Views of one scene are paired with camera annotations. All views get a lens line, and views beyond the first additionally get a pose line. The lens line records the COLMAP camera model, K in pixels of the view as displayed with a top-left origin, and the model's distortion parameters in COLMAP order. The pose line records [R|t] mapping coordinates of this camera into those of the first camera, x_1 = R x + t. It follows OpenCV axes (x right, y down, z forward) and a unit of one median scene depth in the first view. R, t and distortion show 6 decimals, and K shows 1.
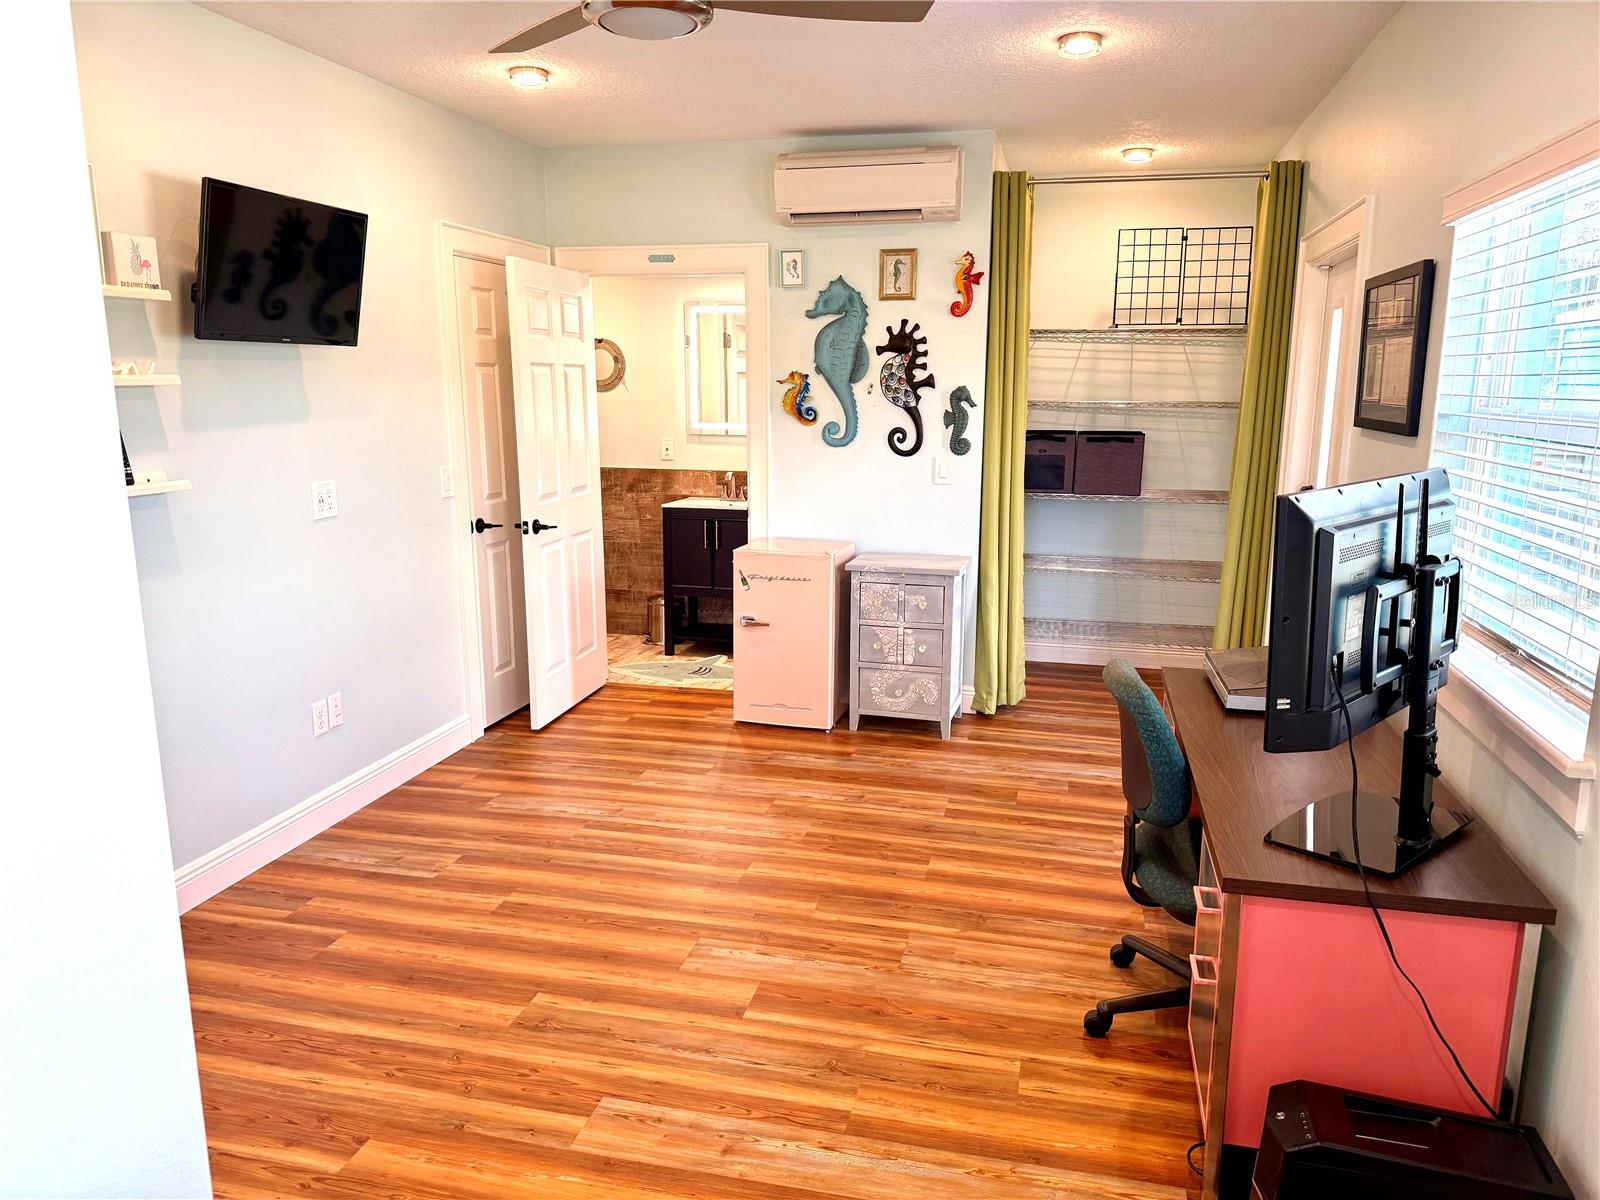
lens RADIAL K [[1108.4, 0, 803.8], [0, 1108.4, 615.7], [0, 0, 1]] dist [0.080202, -0.020915]
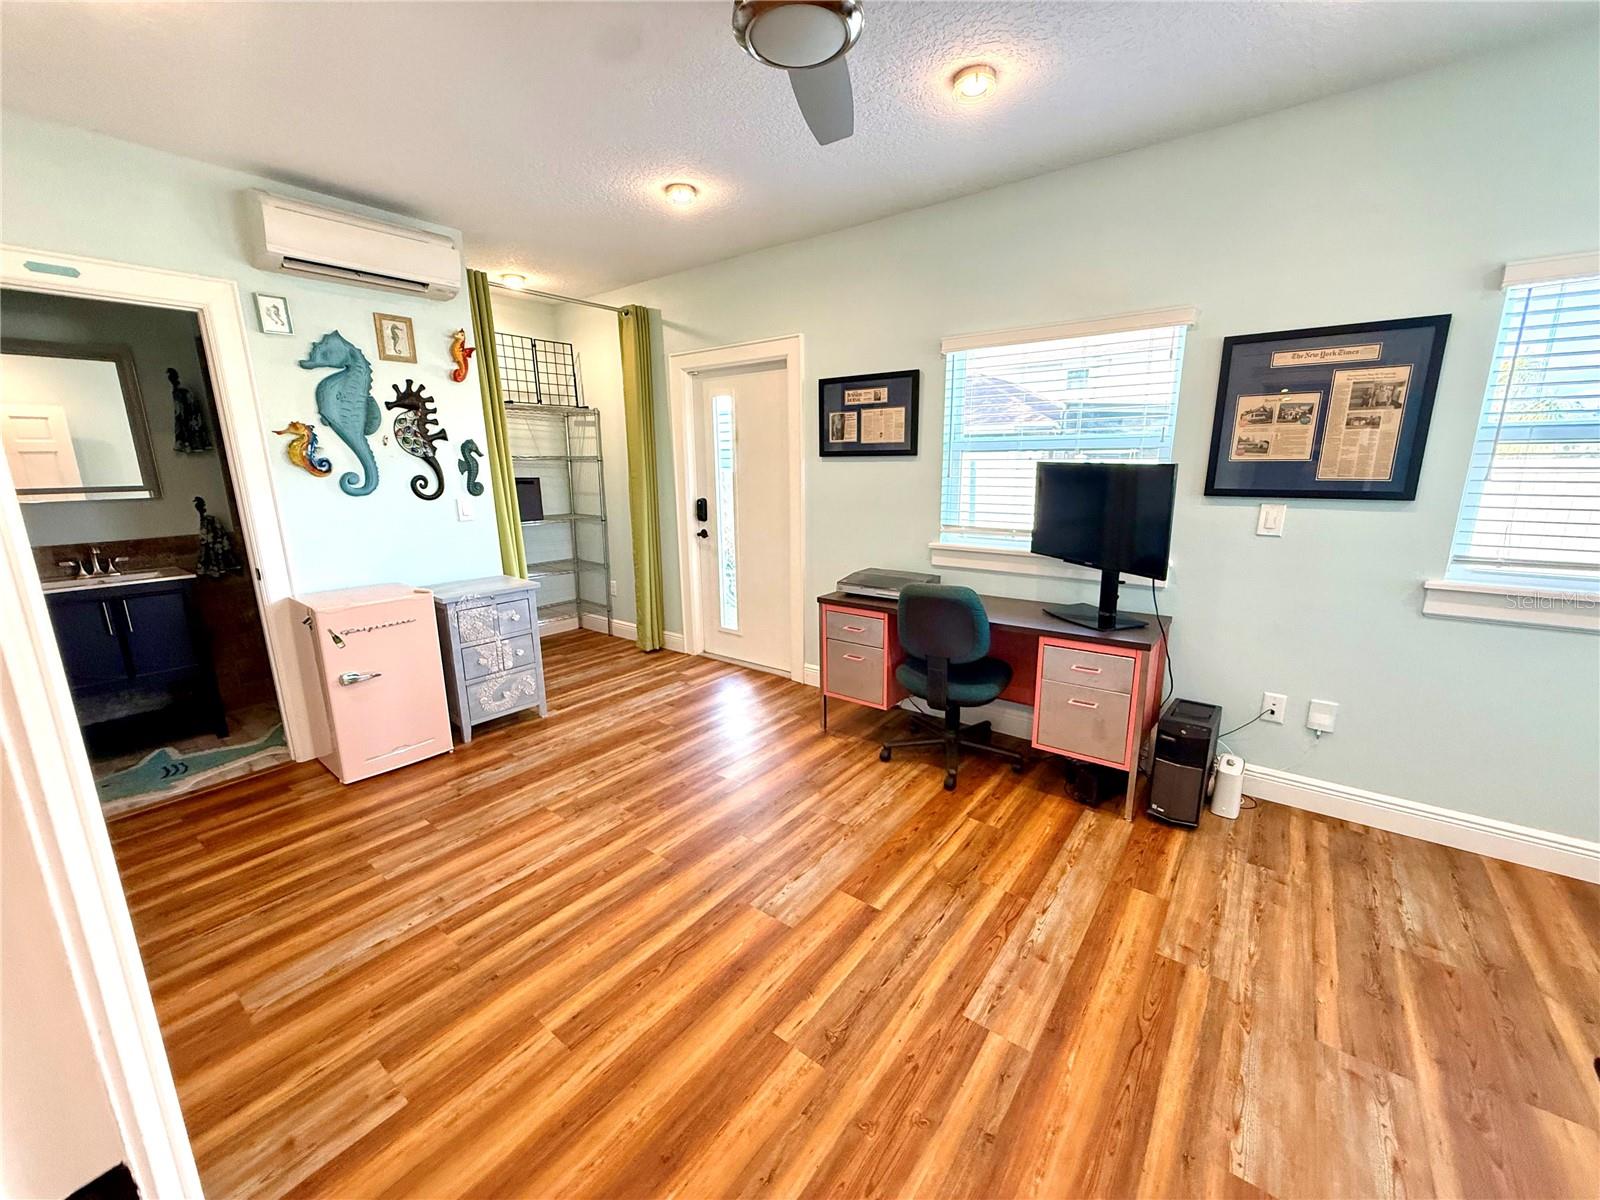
lens RADIAL K [[637.2, 0, 792.9], [0, 637.2, 600.4], [0, 0, 1]] dist [-0.000617, 0.000510]
pose [[0.409484, -0.207689, 0.888362, -0.379760], [0.201514, 0.970283, 0.133955, -0.058857], [-0.889783, 0.124165, 0.439168, 0.411764]]
